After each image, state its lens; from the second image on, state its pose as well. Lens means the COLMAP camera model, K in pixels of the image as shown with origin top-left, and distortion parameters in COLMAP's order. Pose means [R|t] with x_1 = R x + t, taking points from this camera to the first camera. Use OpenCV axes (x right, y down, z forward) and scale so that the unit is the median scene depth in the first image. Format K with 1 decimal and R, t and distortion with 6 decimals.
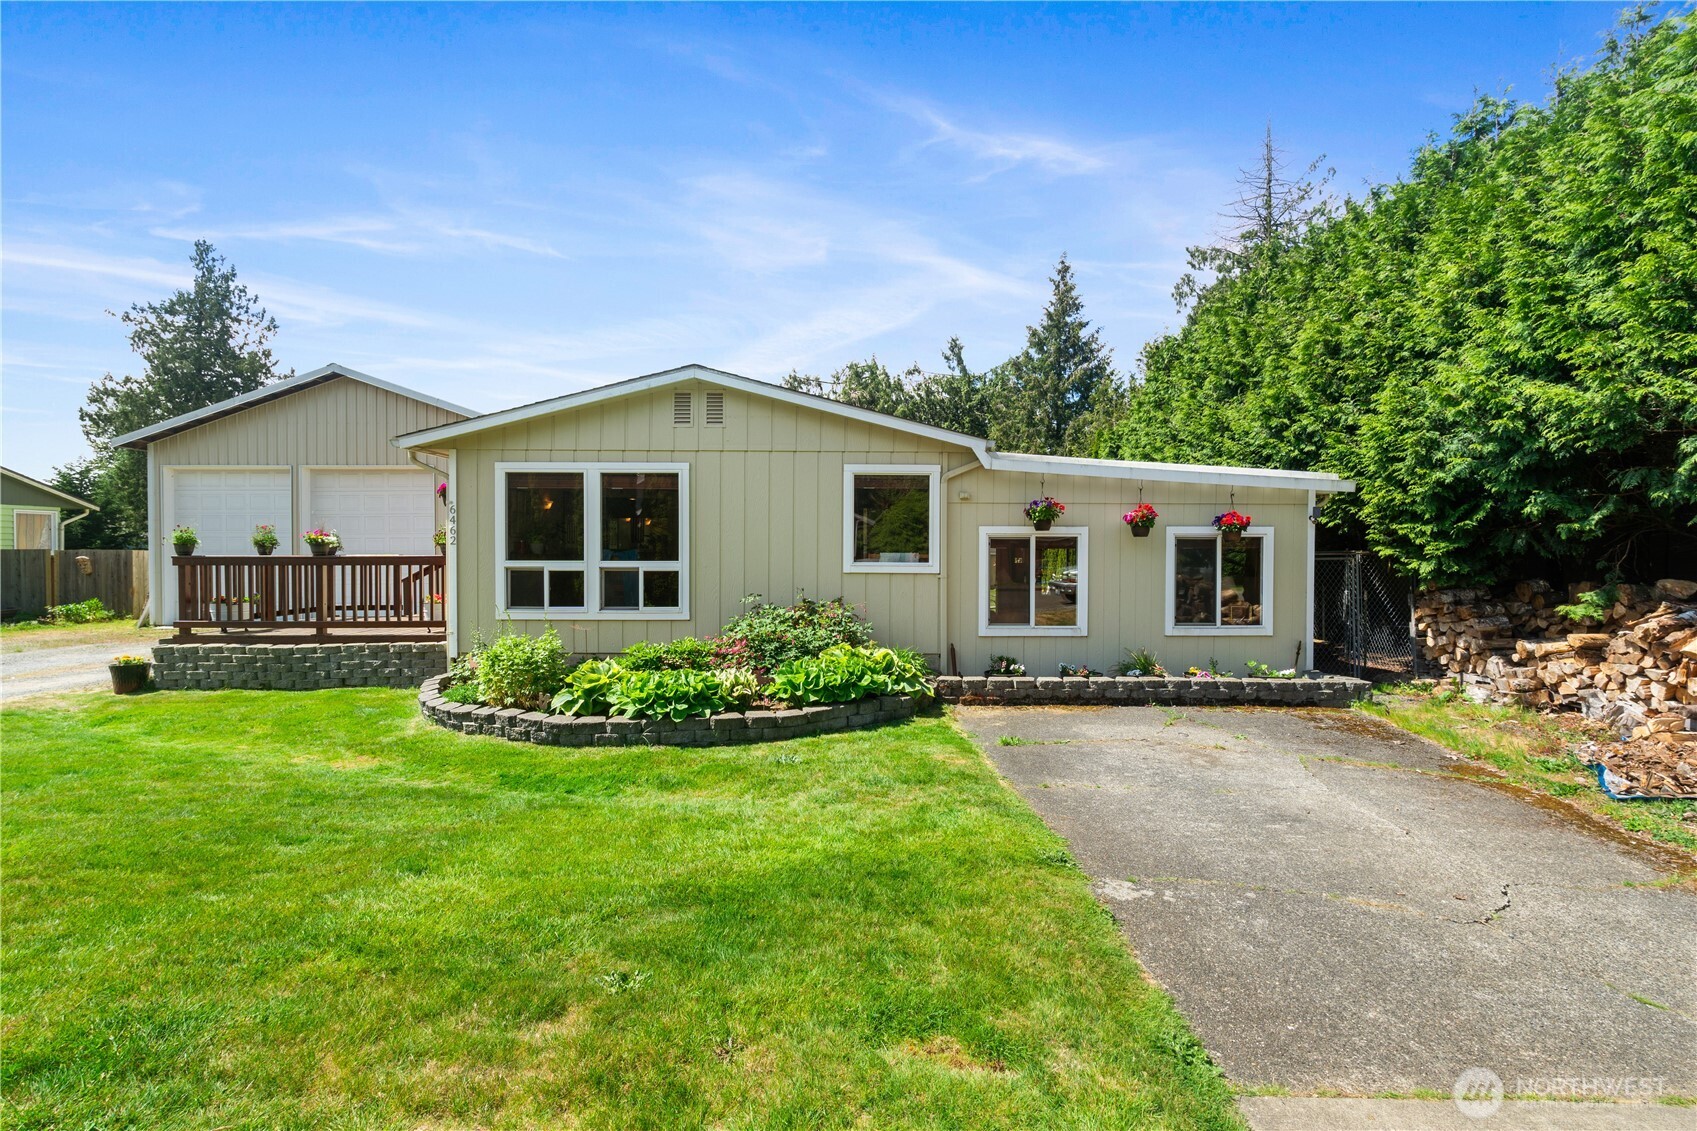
lens RADIAL K [[797.9, 0, 850.6], [0, 797.9, 570.6], [0, 0, 1]] dist [-0.003138, 0.000391]
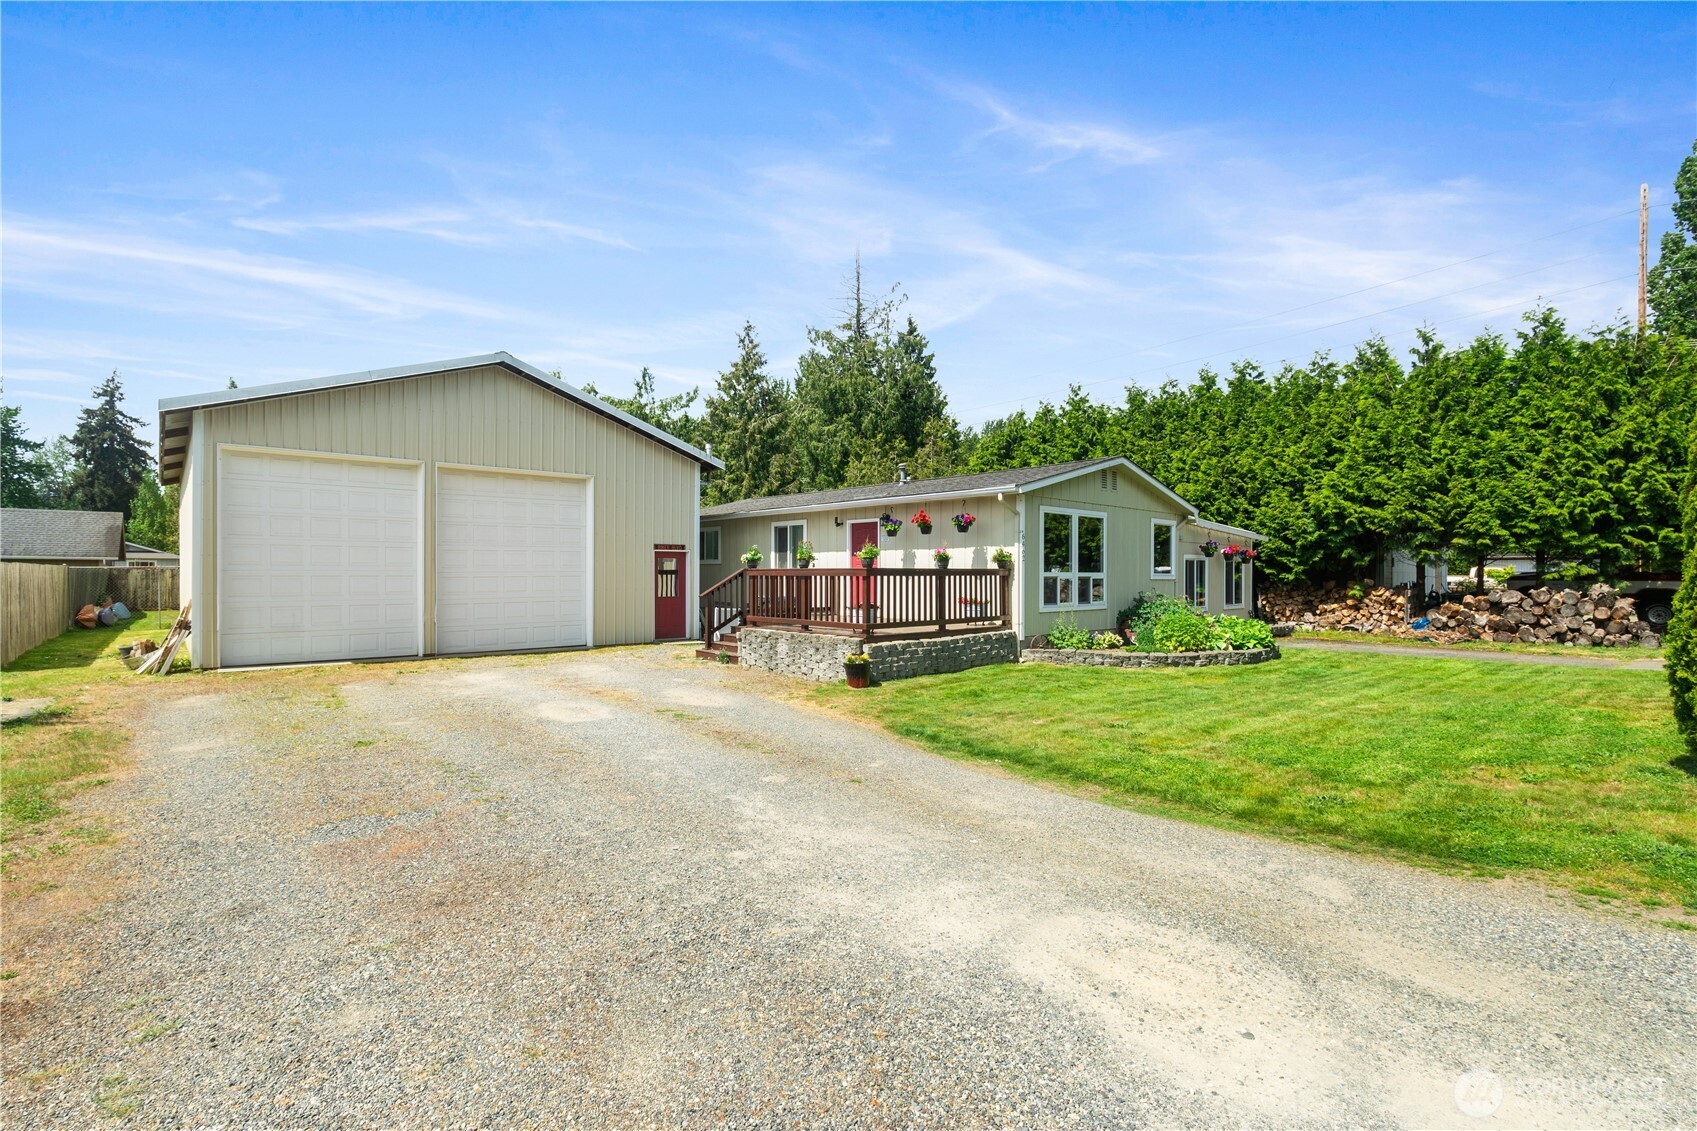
lens RADIAL K [[797.9, 0, 884.4], [0, 797.9, 603.4], [0, 0, 1]] dist [-0.003138, 0.000391]
pose [[0.717515, -0.024476, 0.696113, -1.660766], [0.016667, 0.999700, 0.017971, 0.013184], [-0.696344, -0.001292, 0.717707, 0.147655]]
